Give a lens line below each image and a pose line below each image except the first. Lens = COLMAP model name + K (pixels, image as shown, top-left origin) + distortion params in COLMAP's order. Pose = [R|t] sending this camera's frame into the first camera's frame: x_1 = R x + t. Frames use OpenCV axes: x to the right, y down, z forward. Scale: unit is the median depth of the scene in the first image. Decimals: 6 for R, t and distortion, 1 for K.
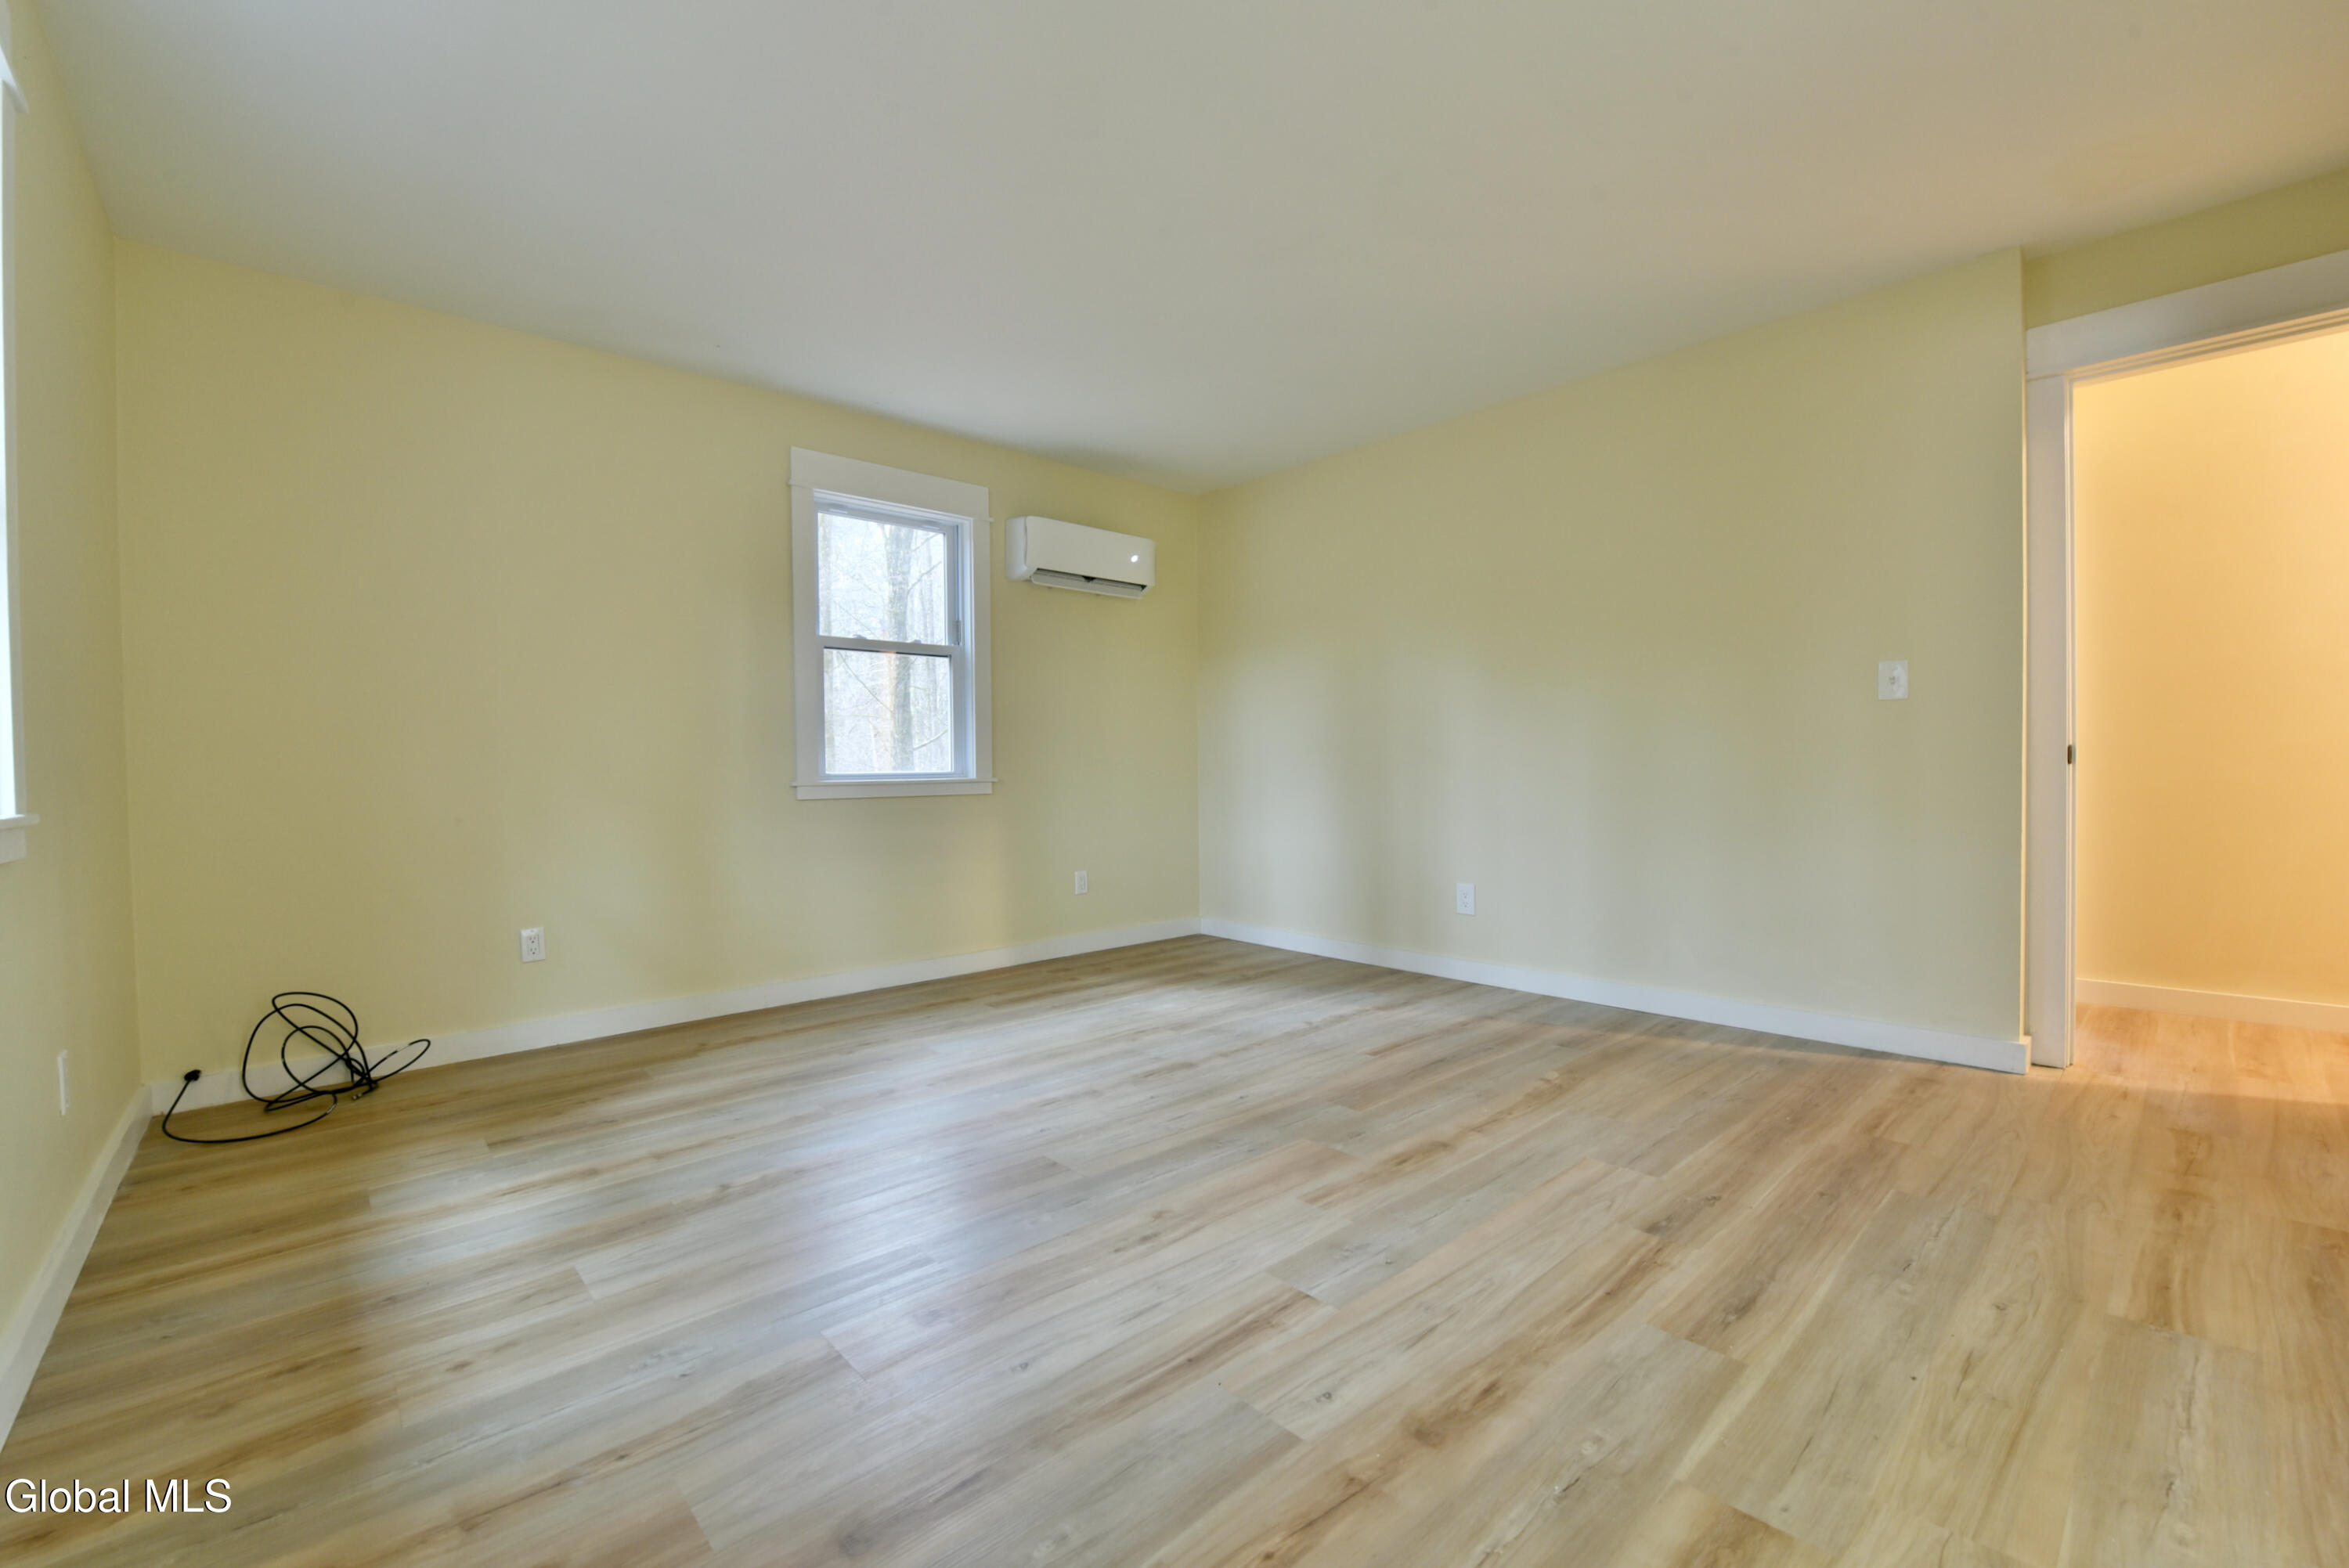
lens RADIAL K [[937.7, 0, 1181.4], [0, 937.7, 781.4], [0, 0, 1]] dist [-0.014857, -0.003902]
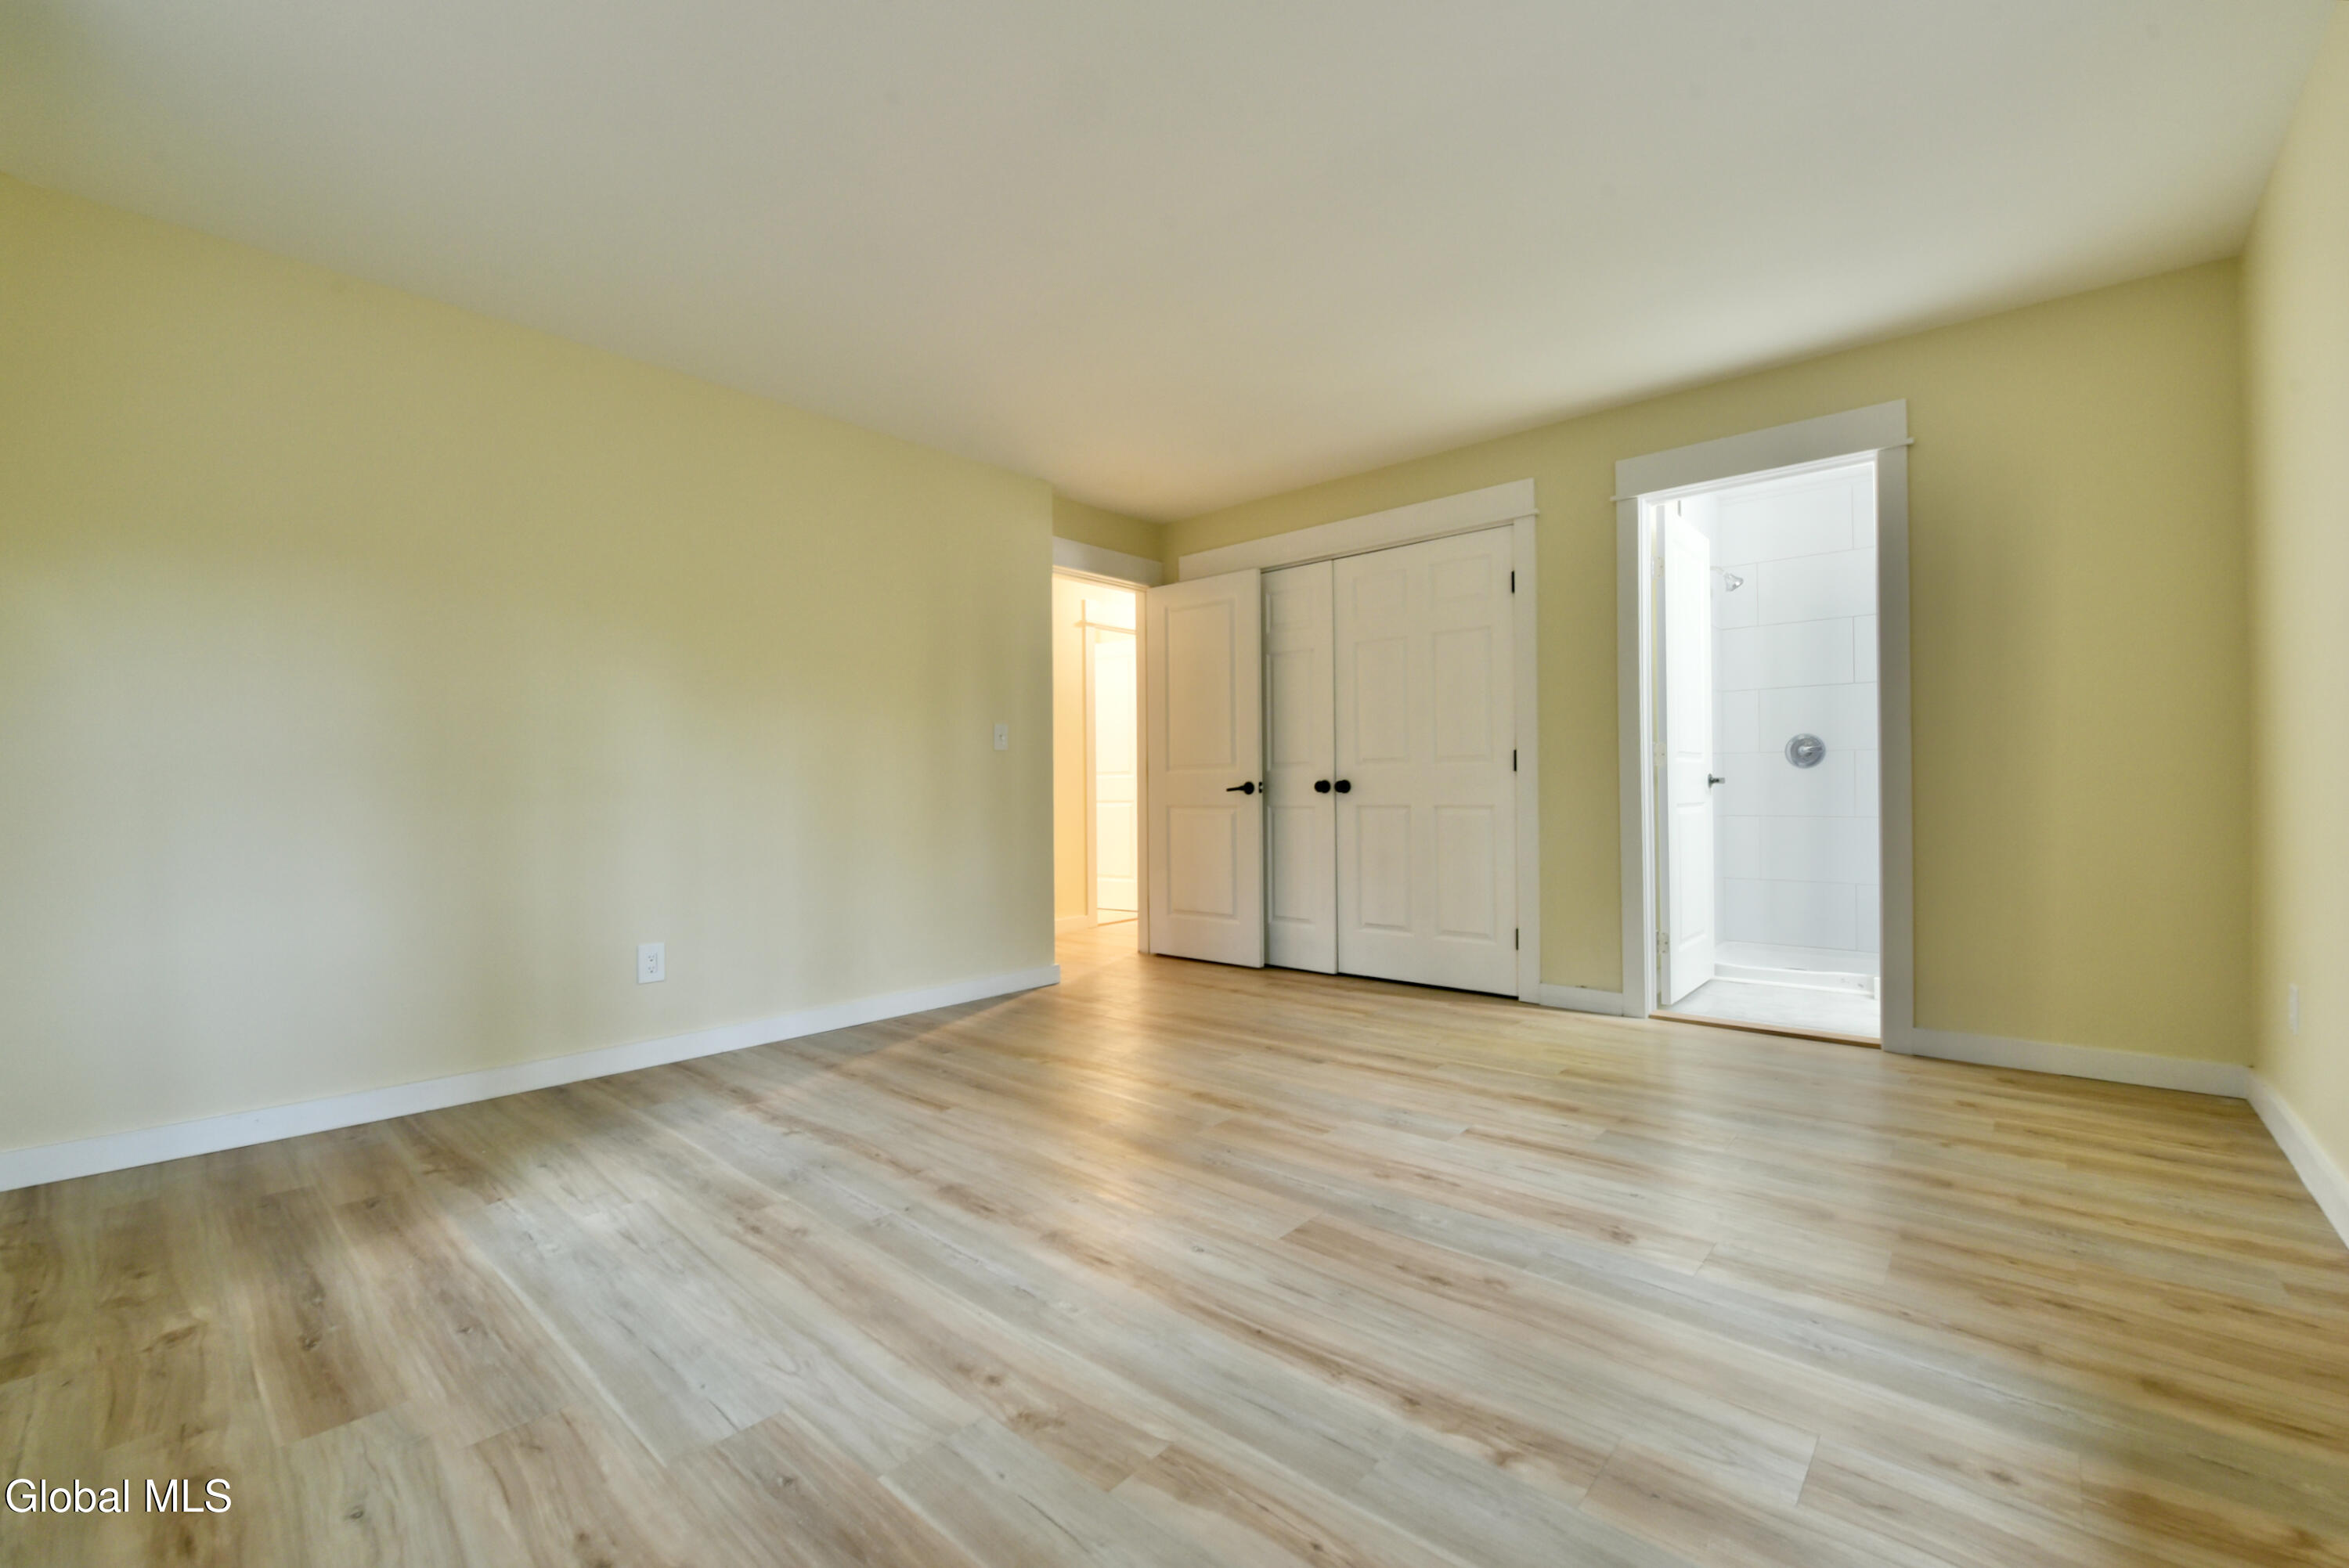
lens RADIAL K [[937.7, 0, 1181.4], [0, 937.7, 781.4], [0, 0, 1]] dist [-0.014857, -0.003902]
pose [[-0.070922, 0.021928, 0.997241, -1.086920], [0.028349, 0.999399, -0.019959, -0.003193], [-0.997079, 0.026855, -0.071501, 1.235159]]
